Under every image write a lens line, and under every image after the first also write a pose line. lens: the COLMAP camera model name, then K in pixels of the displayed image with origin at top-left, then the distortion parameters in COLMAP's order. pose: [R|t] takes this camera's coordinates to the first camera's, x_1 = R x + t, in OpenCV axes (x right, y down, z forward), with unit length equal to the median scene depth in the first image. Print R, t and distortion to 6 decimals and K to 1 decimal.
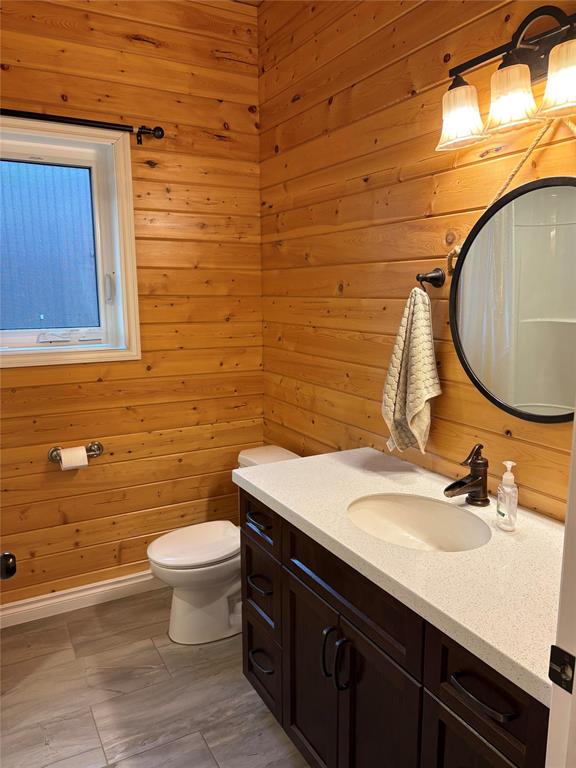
lens RADIAL K [[580.0, 0, 288.5], [0, 580.0, 383.4], [0, 0, 1]] dist [0.056843, -0.058100]
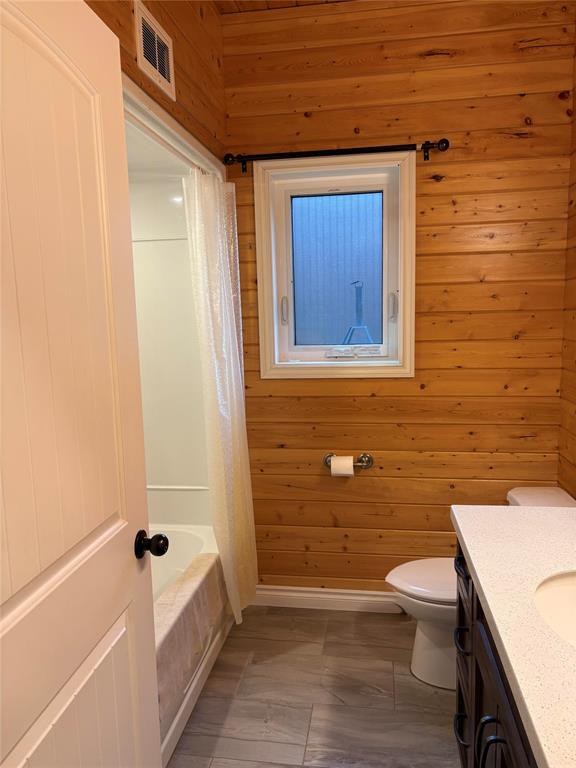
lens RADIAL K [[580.0, 0, 287.6], [0, 580.0, 384.6], [0, 0, 1]] dist [0.056843, -0.058100]
pose [[0.792729, 0.061674, -0.606447, 0.178122], [-0.075787, 0.997121, 0.002338, -0.014902], [0.604845, 0.044107, 0.795121, 0.087809]]
